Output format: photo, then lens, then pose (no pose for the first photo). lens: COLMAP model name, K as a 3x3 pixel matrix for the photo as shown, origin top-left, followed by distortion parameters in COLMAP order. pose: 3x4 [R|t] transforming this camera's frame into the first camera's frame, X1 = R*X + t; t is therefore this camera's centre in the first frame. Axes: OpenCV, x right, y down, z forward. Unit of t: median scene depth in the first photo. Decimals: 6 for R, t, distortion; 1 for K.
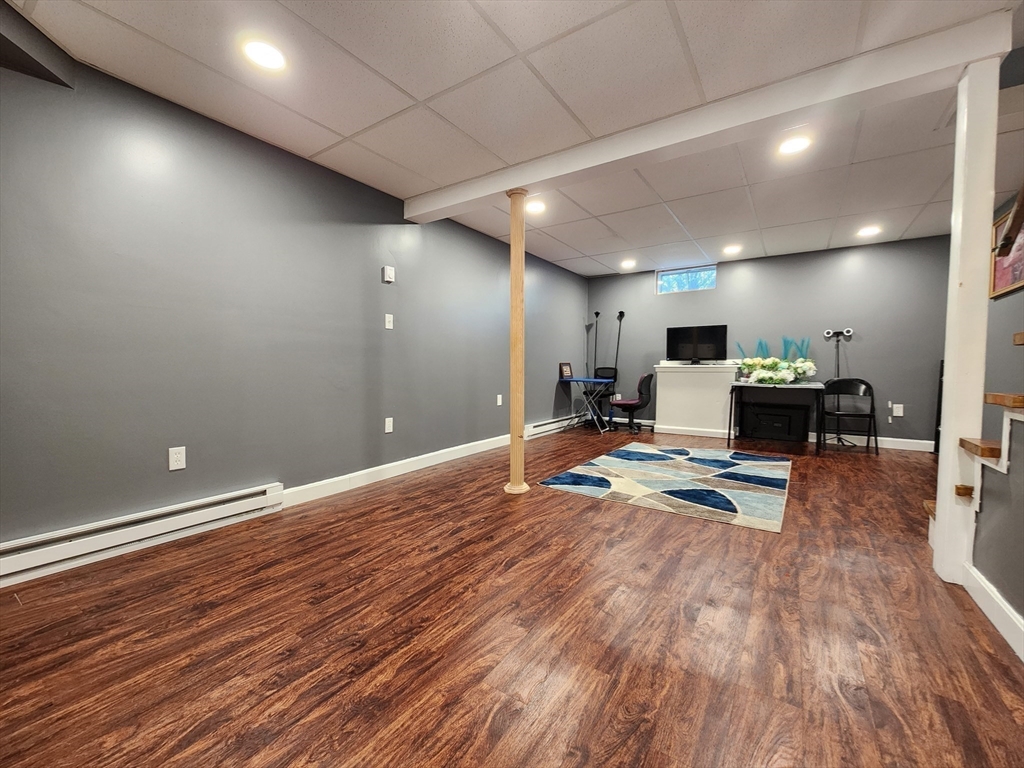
lens RADIAL K [[419.1, 0, 517.7], [0, 419.1, 386.5], [0, 0, 1]] dist [-0.000152, -0.000491]
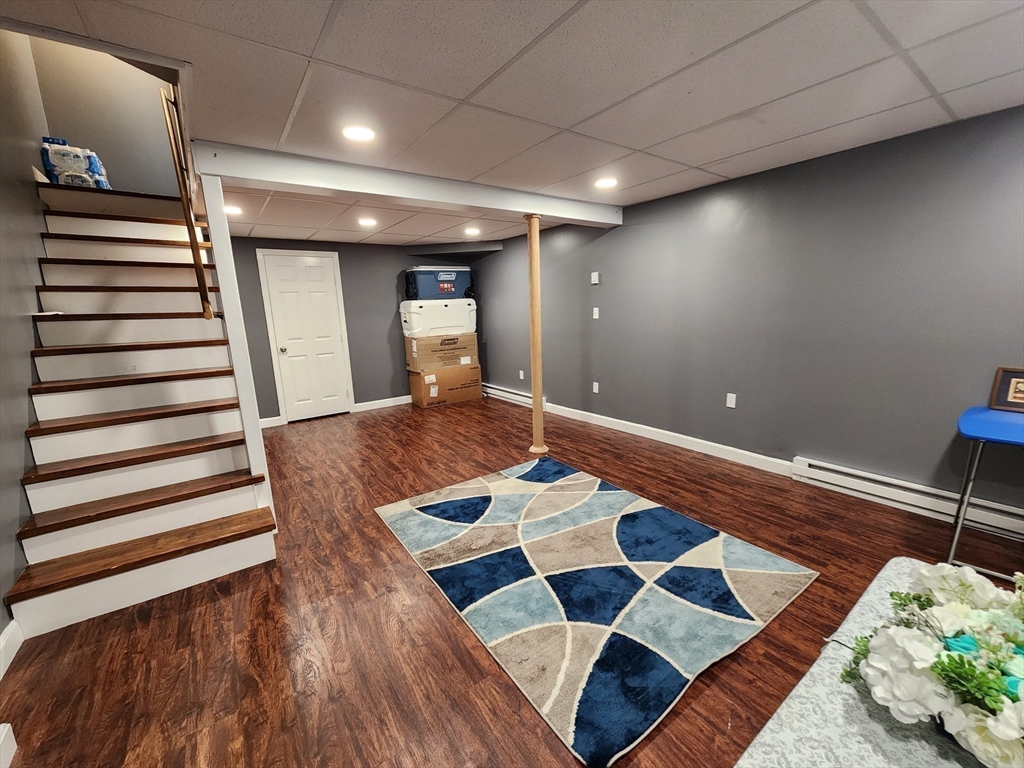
lens RADIAL K [[419.1, 0, 517.7], [0, 419.1, 386.5], [0, 0, 1]] dist [-0.000152, -0.000491]
pose [[-0.344034, 0.190701, -0.919388, 1.483945], [-0.010027, 0.978356, 0.206685, -0.275394], [0.938904, 0.080325, -0.334675, 1.696520]]
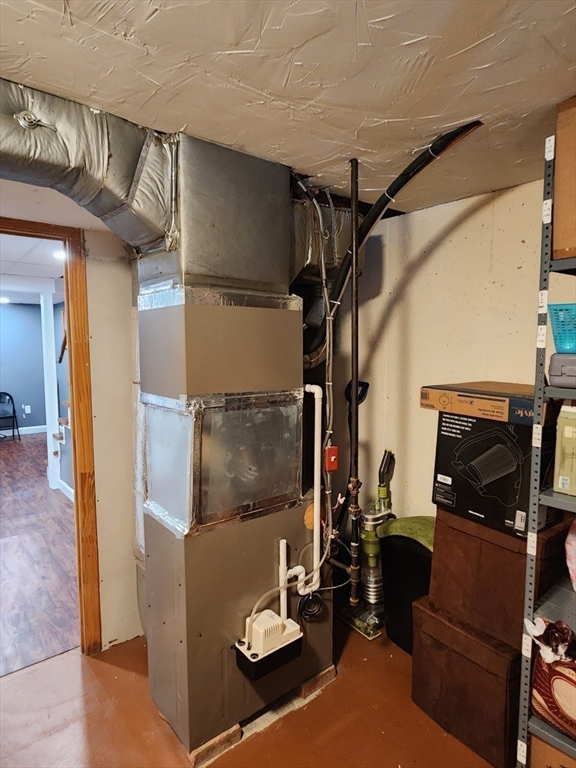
lens RADIAL K [[439.7, 0, 288.0], [0, 439.7, 384.0], [0, 0, 1]] dist [0.001213, 0.000132]
pose [[0.282498, -0.082816, 0.955686, -0.816292], [0.047818, 0.996244, 0.072195, -0.226501], [-0.958075, 0.025304, 0.285397, -0.866143]]
